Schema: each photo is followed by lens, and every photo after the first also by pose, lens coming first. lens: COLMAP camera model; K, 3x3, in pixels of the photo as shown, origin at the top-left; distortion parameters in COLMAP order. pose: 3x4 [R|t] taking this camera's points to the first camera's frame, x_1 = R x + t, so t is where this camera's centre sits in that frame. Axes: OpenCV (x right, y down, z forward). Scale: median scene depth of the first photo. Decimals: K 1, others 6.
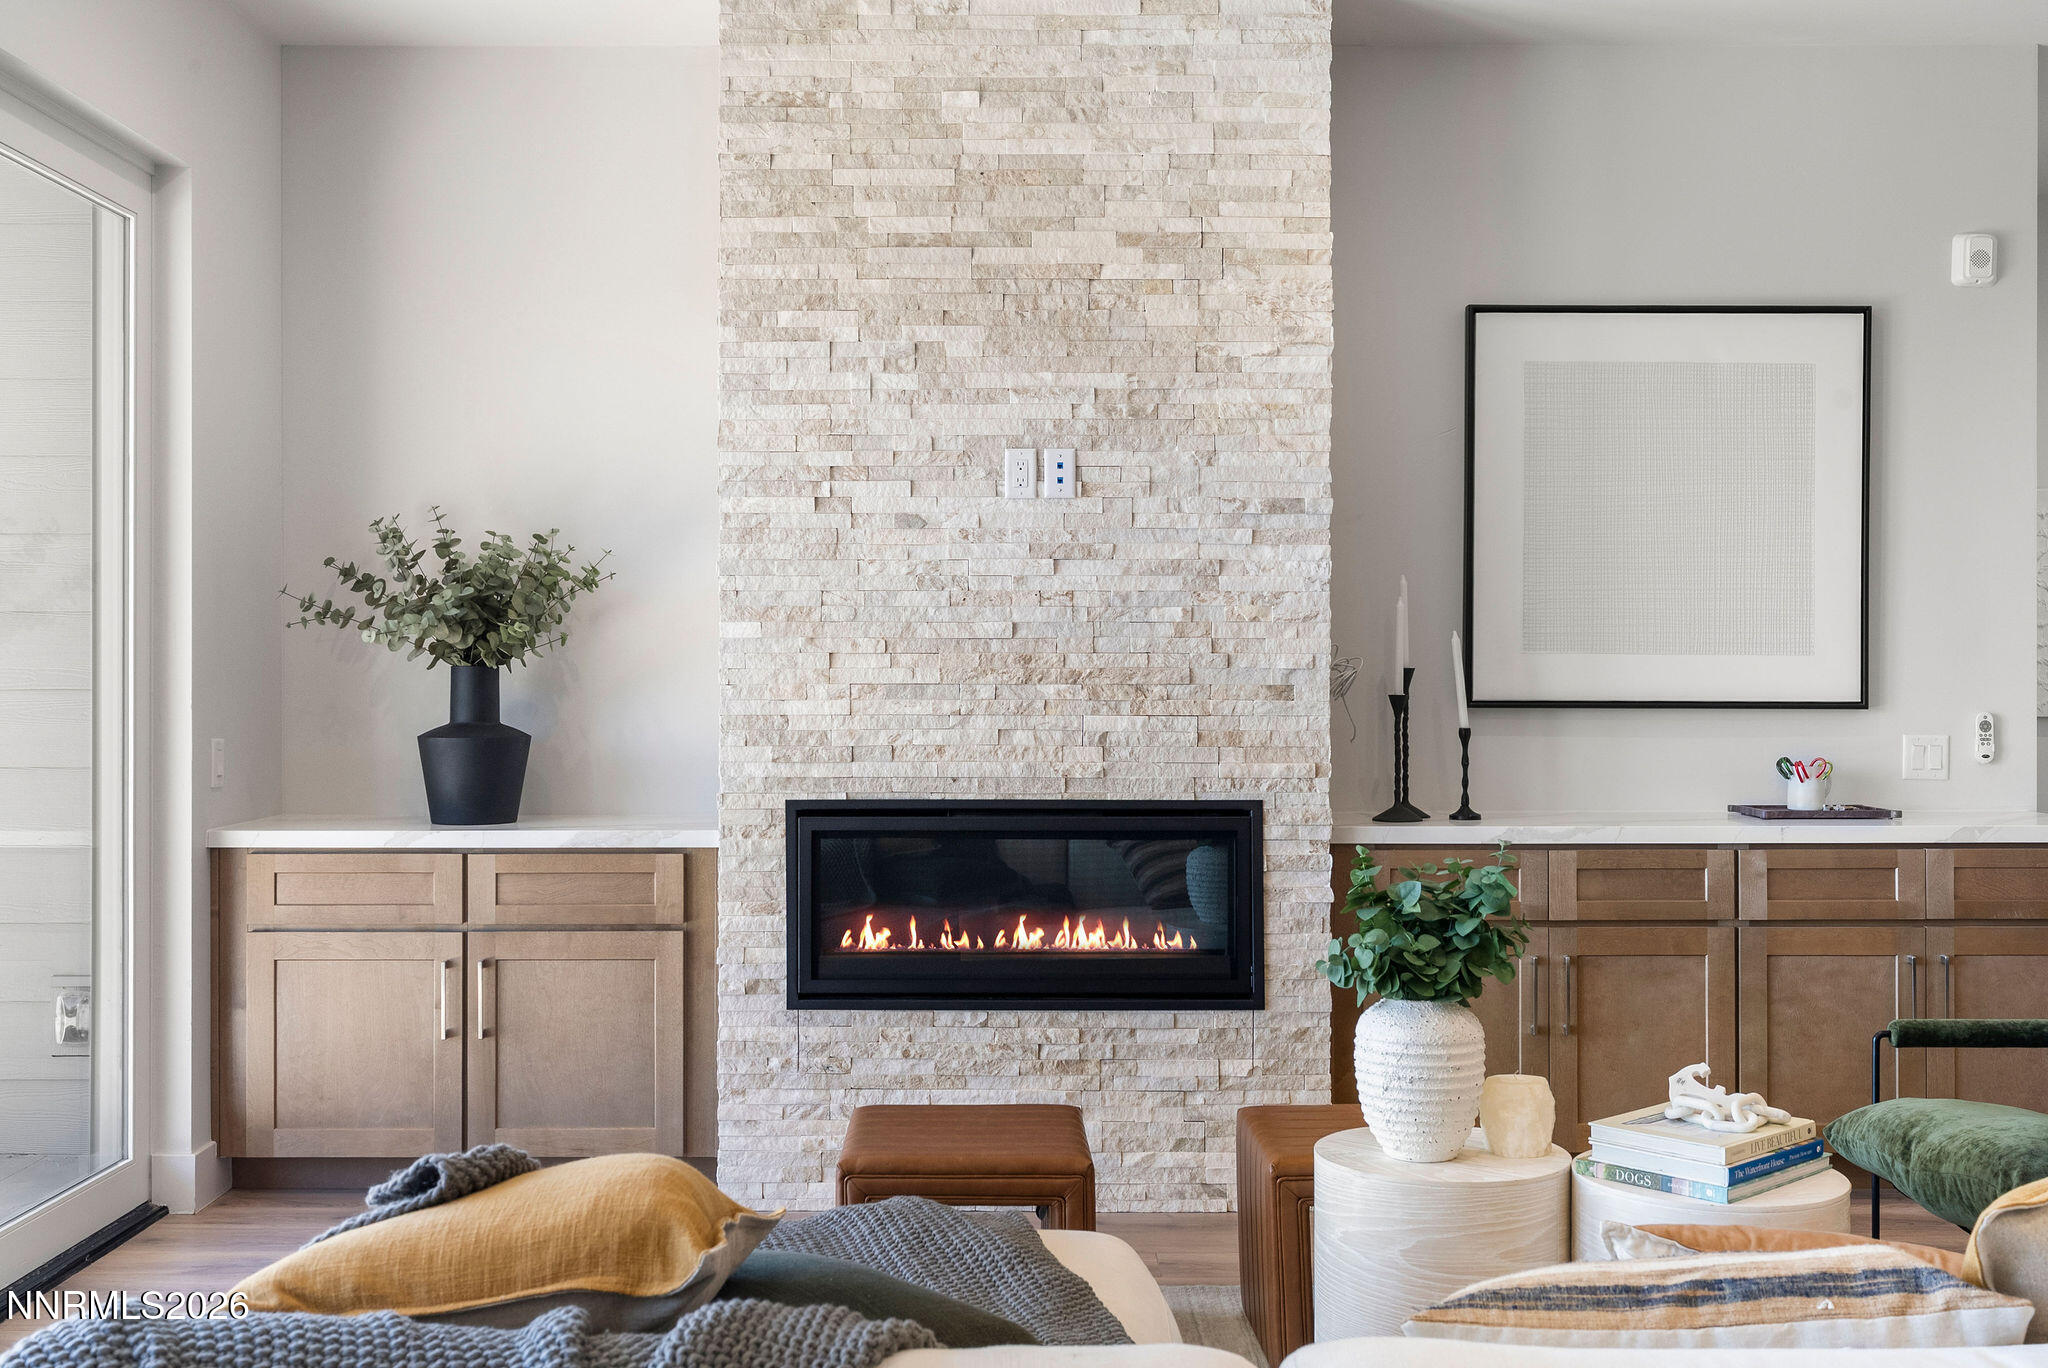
lens RADIAL K [[1988.2, 0, 1015.7], [0, 1988.2, 684.7], [0, 0, 1]] dist [0.011750, 0.000000]
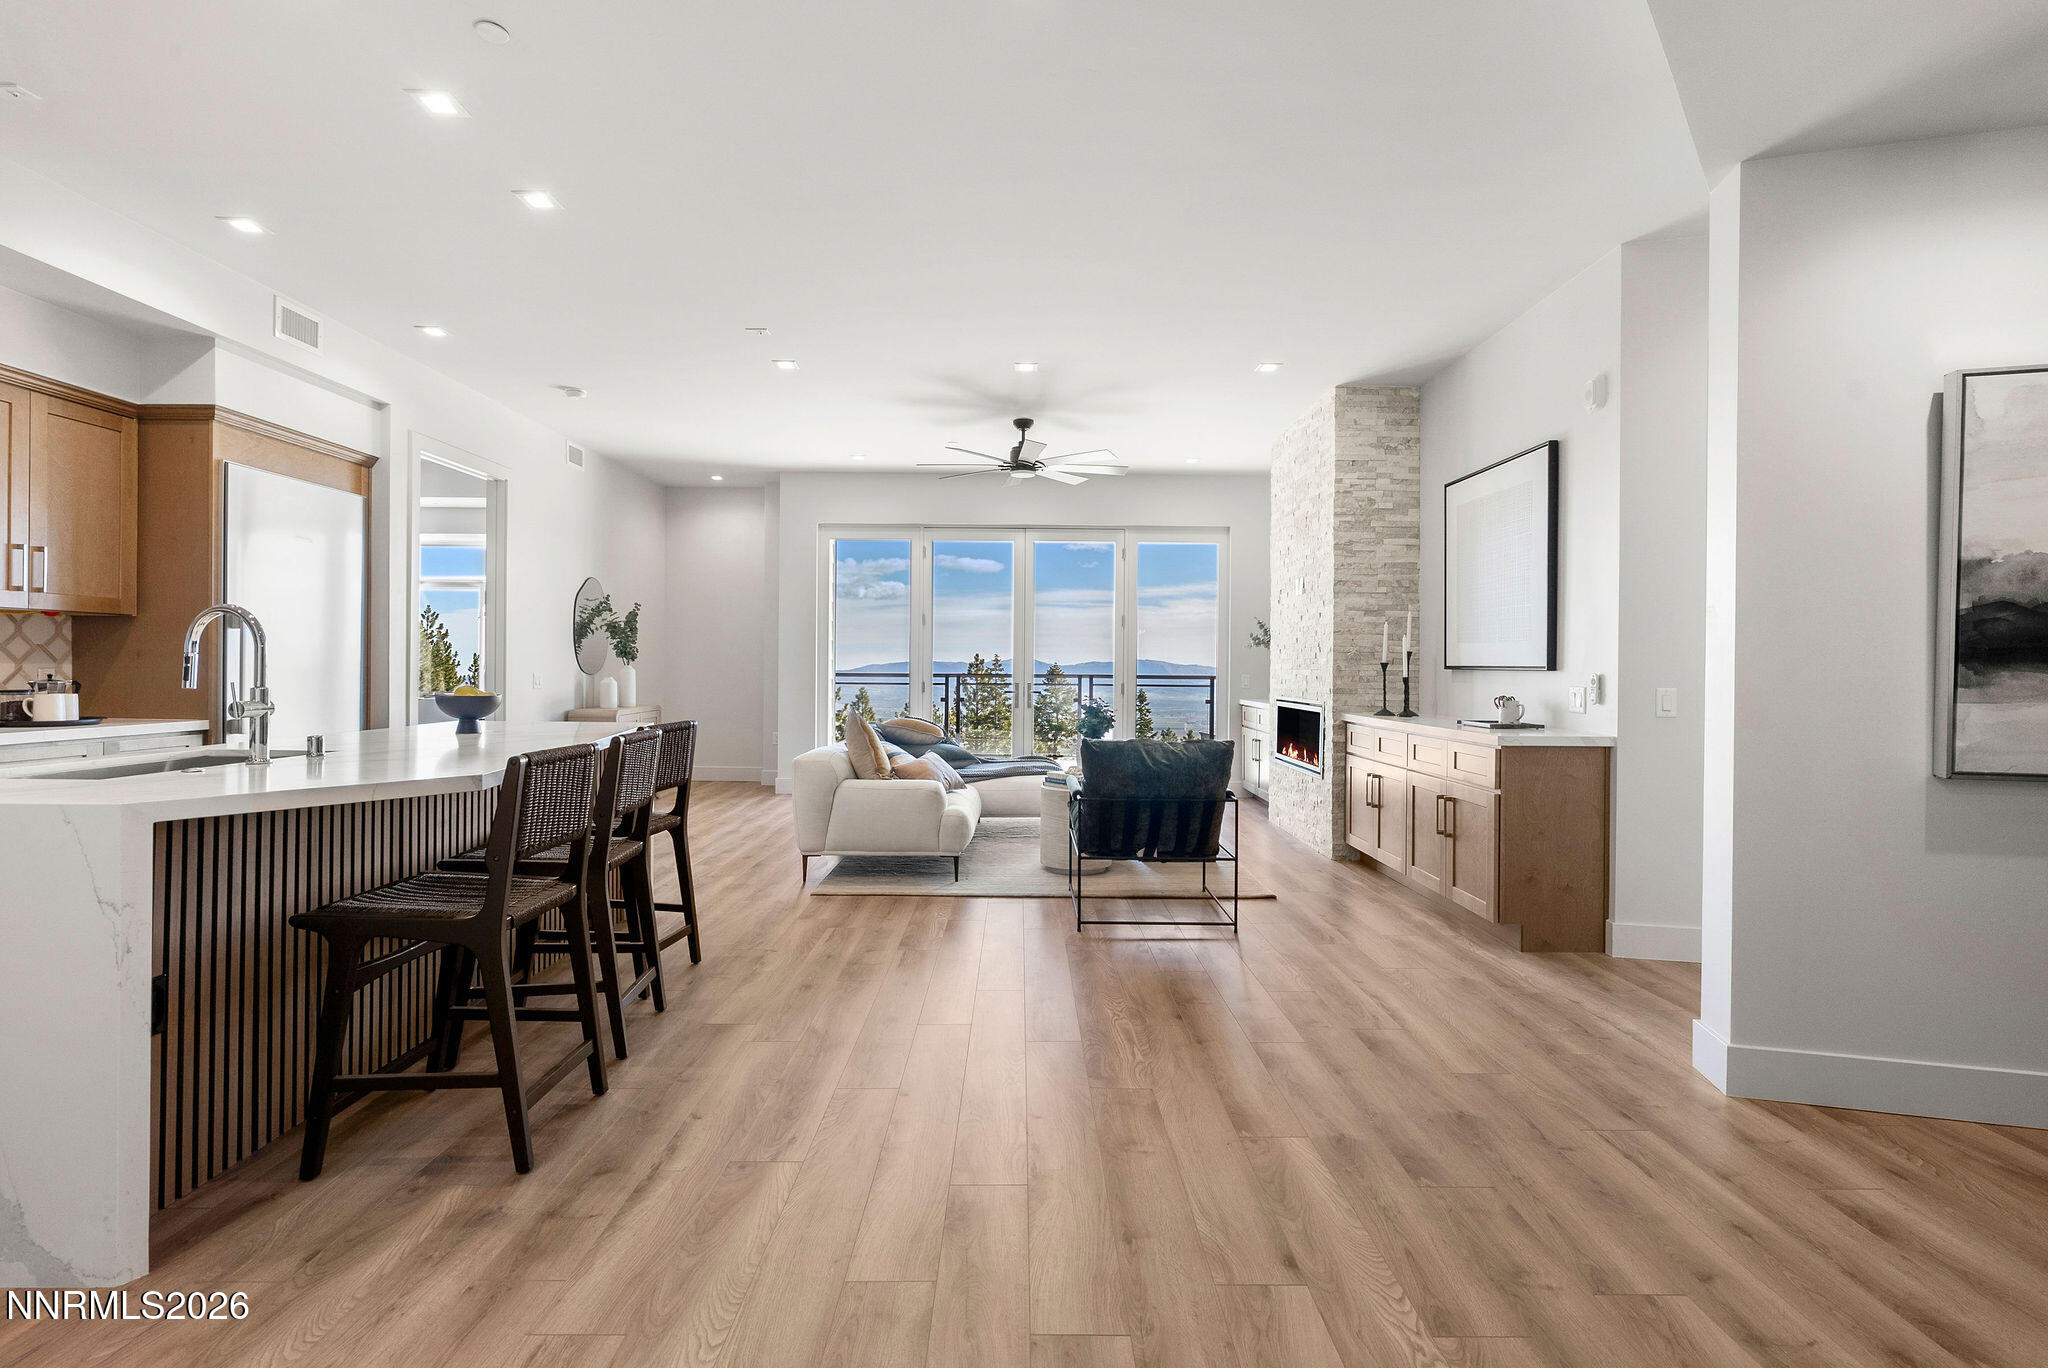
lens RADIAL K [[922.6, 0, 1027.7], [0, 922.6, 680.4], [0, 0, 1]] dist [-0.003664, 0.001538]
pose [[0.018140, 0.015474, -0.999716, 1.354215], [-0.009708, 0.999836, 0.015300, 0.014128], [0.999788, 0.009427, 0.018288, 0.577388]]
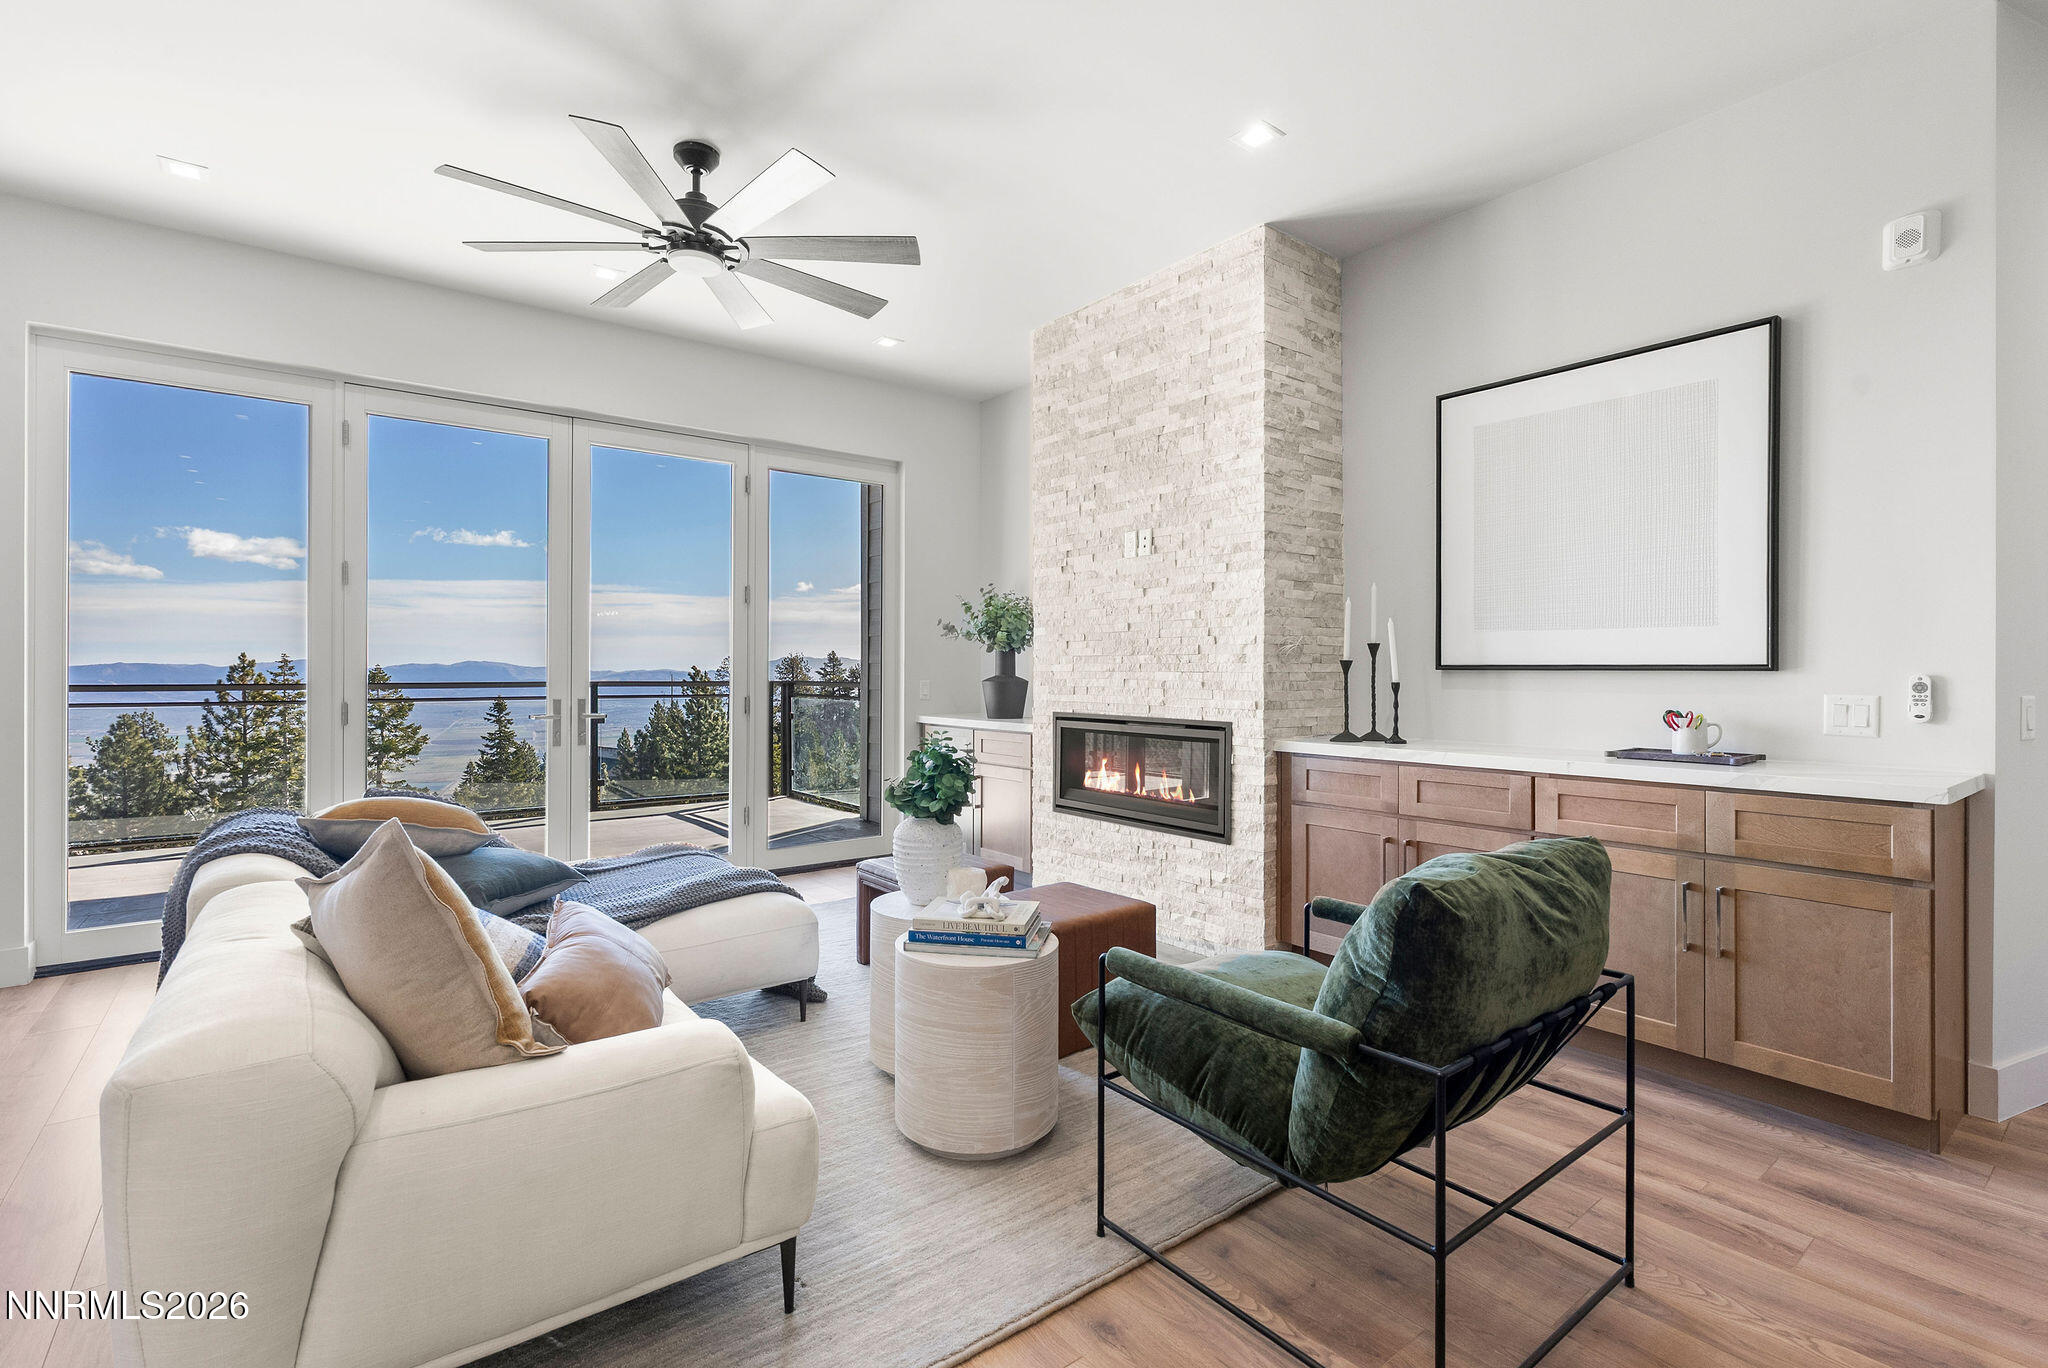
lens RADIAL K [[922.6, 0, 1021.6], [0, 922.6, 675.8], [0, 0, 1]] dist [-0.003664, 0.001538]
pose [[0.617359, 0.005525, -0.786662, 0.632763], [-0.005297, 0.999982, 0.002867, 0.017320], [0.786663, 0.002397, 0.617377, 0.371858]]
